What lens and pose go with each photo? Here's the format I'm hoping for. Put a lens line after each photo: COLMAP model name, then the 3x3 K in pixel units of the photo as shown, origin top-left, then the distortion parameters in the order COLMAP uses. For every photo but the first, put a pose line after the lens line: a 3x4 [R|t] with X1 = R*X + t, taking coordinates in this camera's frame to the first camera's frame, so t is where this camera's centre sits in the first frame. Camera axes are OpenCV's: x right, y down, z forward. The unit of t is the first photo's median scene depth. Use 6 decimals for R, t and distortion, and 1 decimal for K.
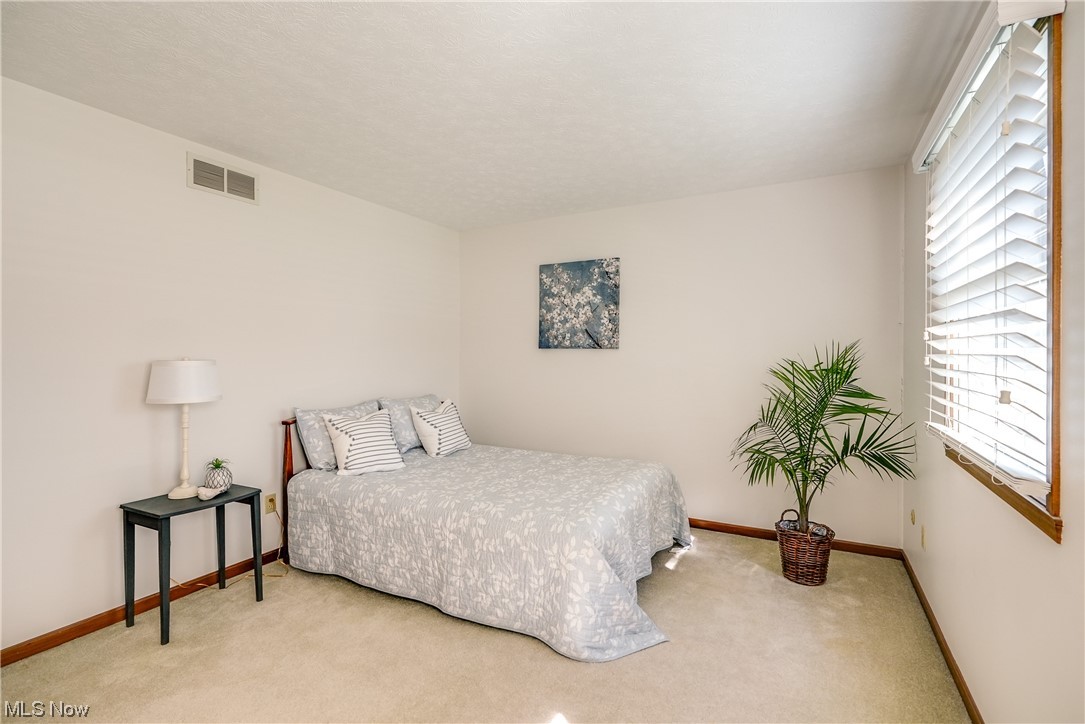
lens RADIAL K [[494.6, 0, 546.8], [0, 494.6, 357.7], [0, 0, 1]] dist [-0.011802, 0.001375]
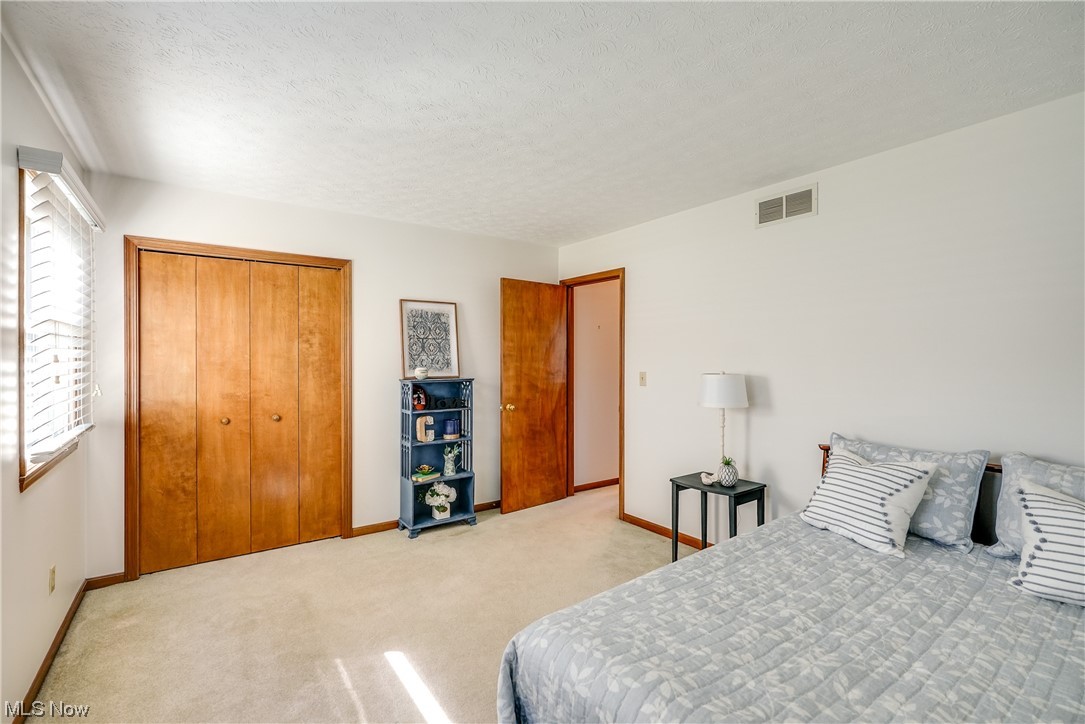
lens RADIAL K [[494.6, 0, 547.6], [0, 494.6, 360.1], [0, 0, 1]] dist [-0.011802, 0.001375]
pose [[-0.441390, 0.012335, -0.897231, 0.578157], [-0.004991, 0.999856, 0.016201, -0.045042], [0.897302, 0.011629, -0.441265, 1.088931]]
